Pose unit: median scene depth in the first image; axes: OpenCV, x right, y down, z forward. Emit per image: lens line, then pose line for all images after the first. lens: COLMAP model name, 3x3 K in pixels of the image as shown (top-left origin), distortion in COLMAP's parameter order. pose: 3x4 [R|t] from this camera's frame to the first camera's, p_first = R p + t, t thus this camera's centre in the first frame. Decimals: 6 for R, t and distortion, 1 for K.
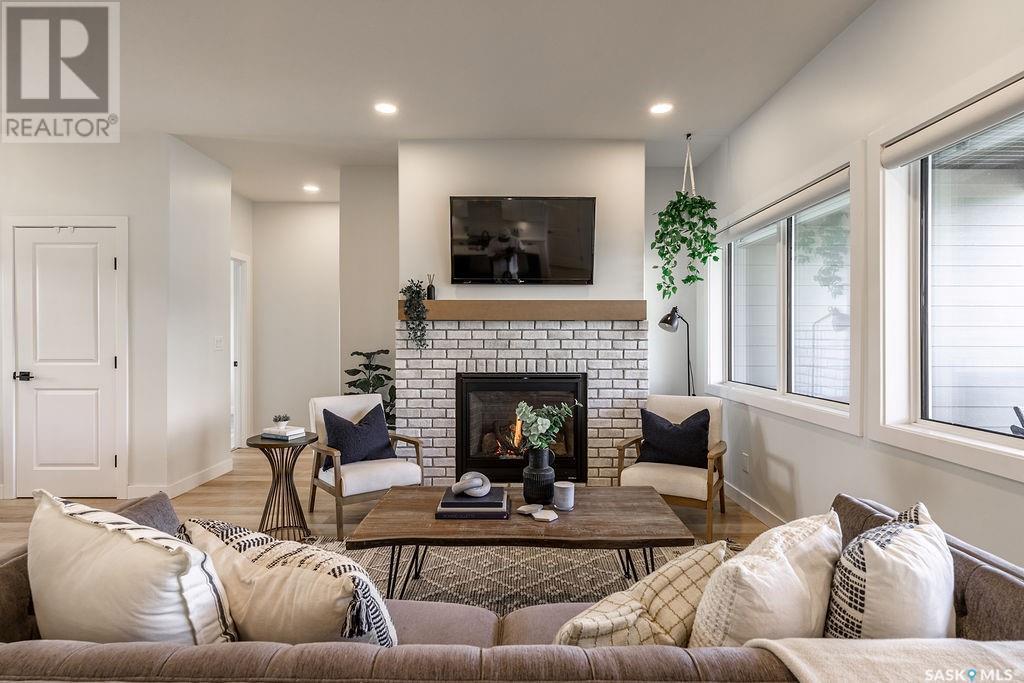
lens RADIAL K [[515.7, 0, 508.4], [0, 515.7, 339.1], [0, 0, 1]] dist [0.002009, -0.003768]
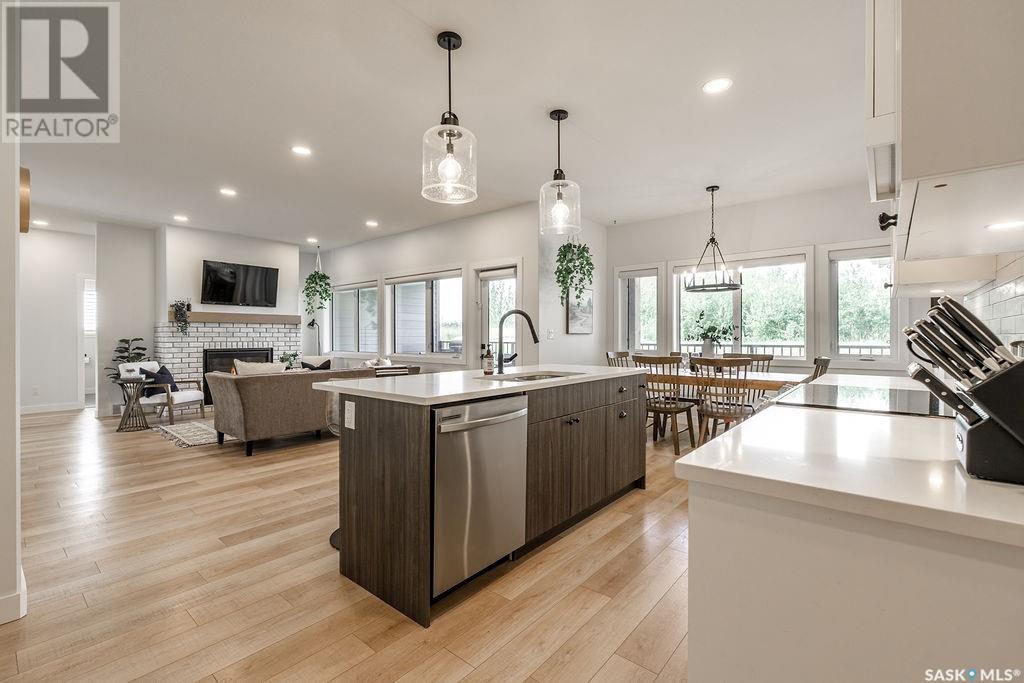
lens RADIAL K [[453.8, 0, 509.5], [0, 453.8, 338.4], [0, 0, 1]] dist [-0.006473, 0.002069]
pose [[0.646074, -0.004228, 0.763263, -0.663648], [0.000185, 0.999985, 0.005383, 0.015861], [-0.763274, -0.003336, 0.646066, -1.001724]]
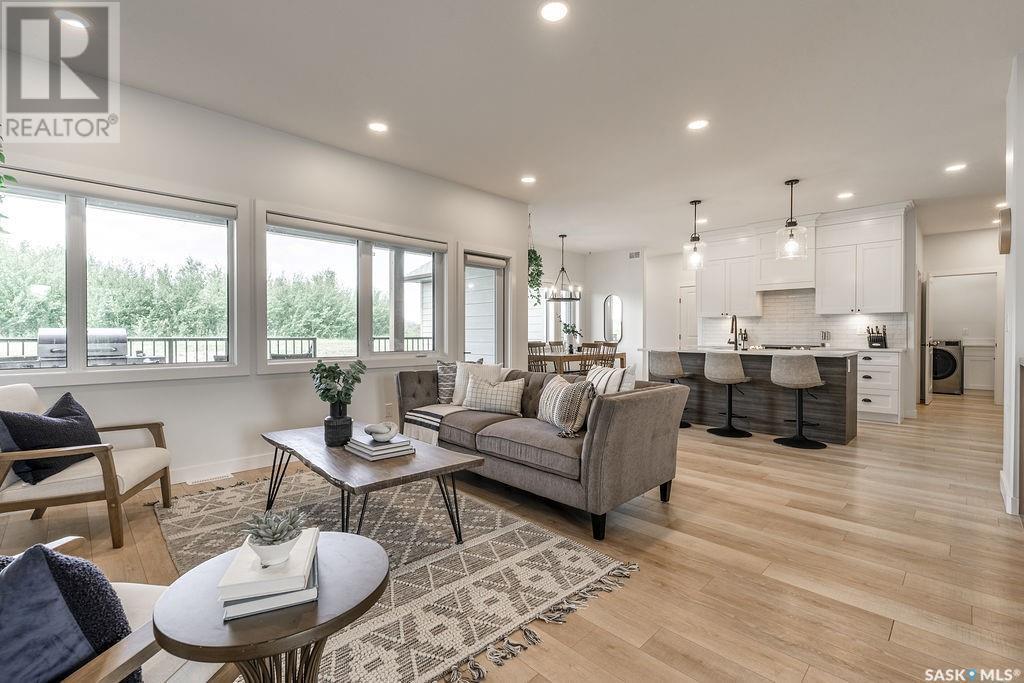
lens RADIAL K [[453.8, 0, 511.0], [0, 453.8, 338.5], [0, 0, 1]] dist [-0.006473, 0.002069]
pose [[-0.706821, -0.009250, 0.707332, -0.582551], [-0.002339, 0.999940, 0.010739, 0.030371], [-0.707389, 0.005937, -0.706800, 0.878248]]
